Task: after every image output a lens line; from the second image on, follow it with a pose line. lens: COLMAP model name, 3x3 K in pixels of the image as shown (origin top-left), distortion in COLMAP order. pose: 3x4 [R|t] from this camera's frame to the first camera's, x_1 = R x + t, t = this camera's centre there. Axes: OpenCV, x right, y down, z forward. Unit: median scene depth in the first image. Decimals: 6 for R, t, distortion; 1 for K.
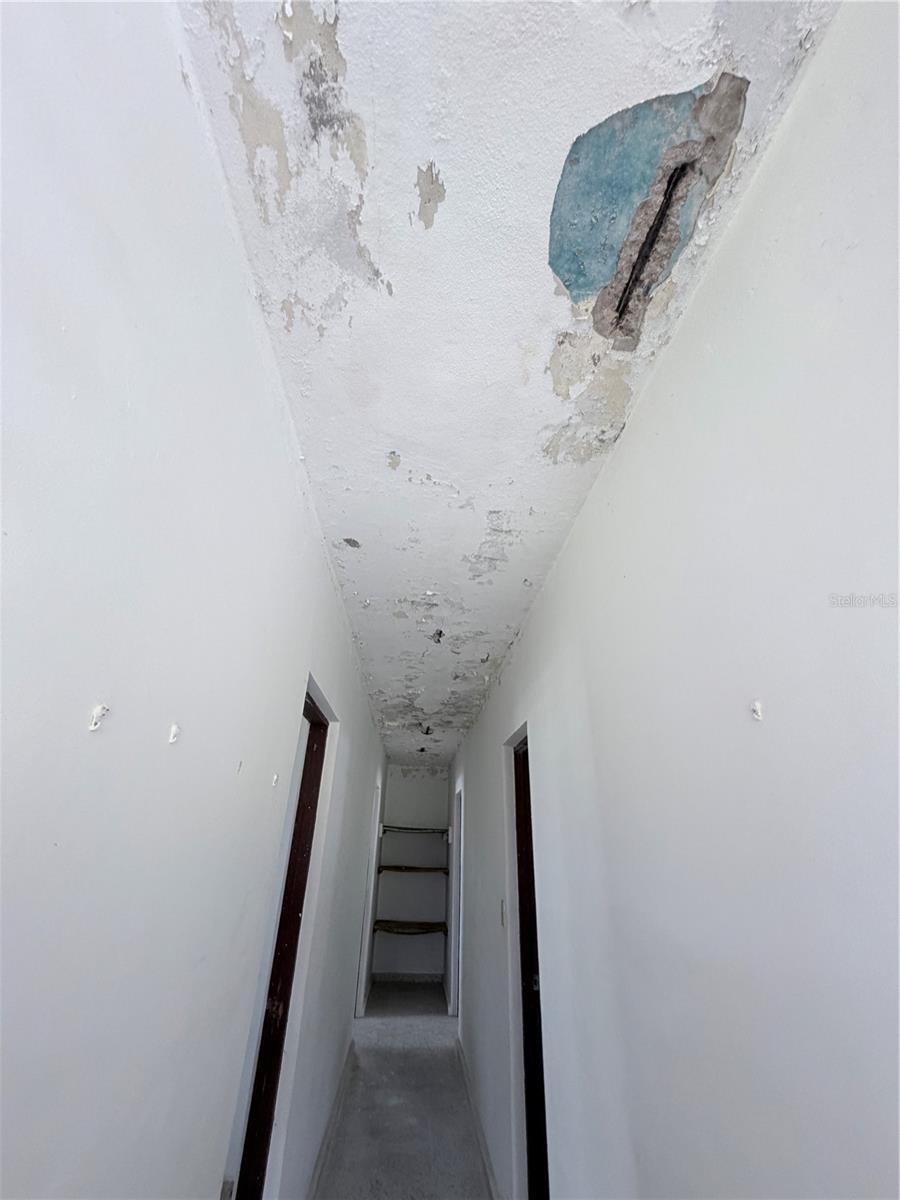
lens RADIAL K [[479.8, 0, 450.0], [0, 479.8, 600.0], [0, 0, 1]] dist [0.002357, 0.000171]
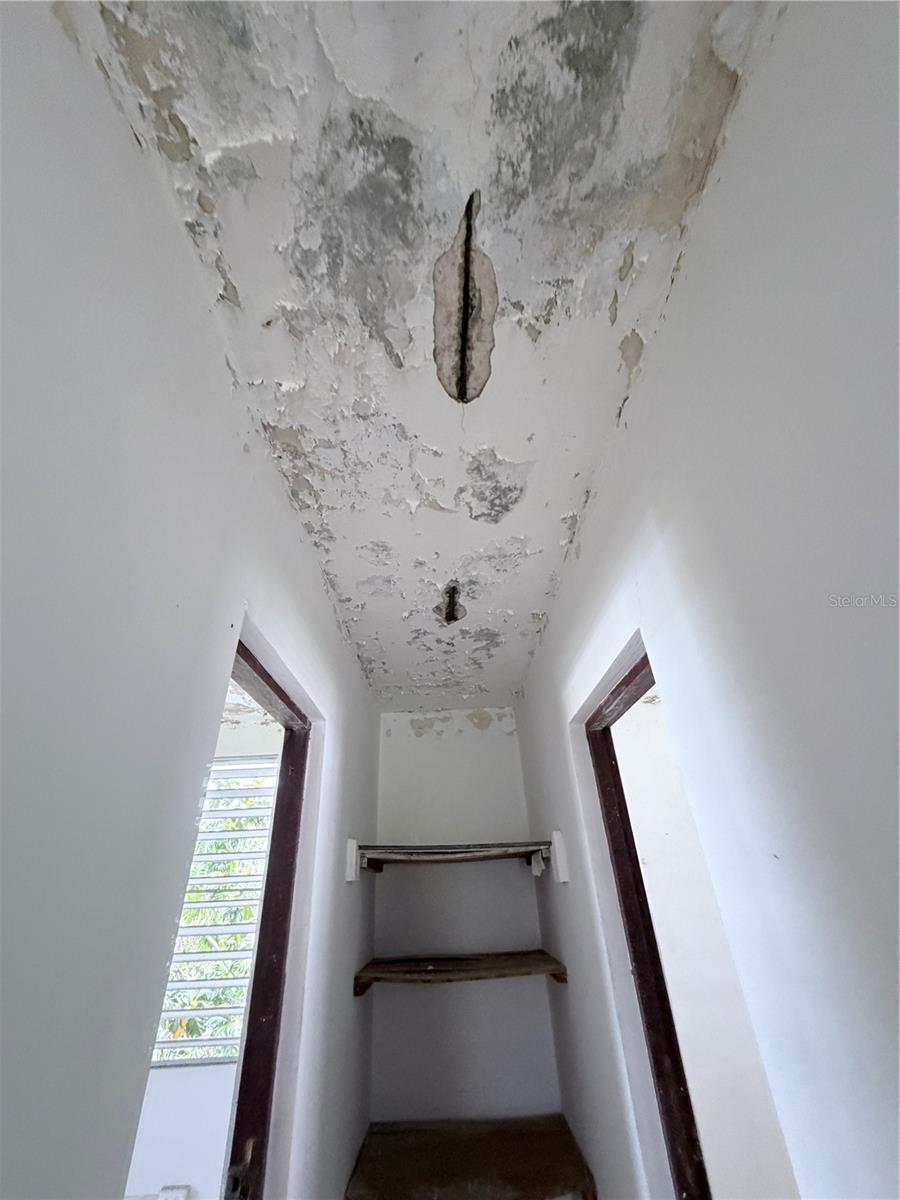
lens RADIAL K [[476.3, 0, 448.7], [0, 476.3, 597.6], [0, 0, 1]] dist [0.000803, -0.000038]
pose [[0.993714, -0.111453, -0.010561, -0.048488], [0.110374, 0.991120, -0.074158, 0.276696], [0.018732, 0.072526, 0.997191, 0.554598]]
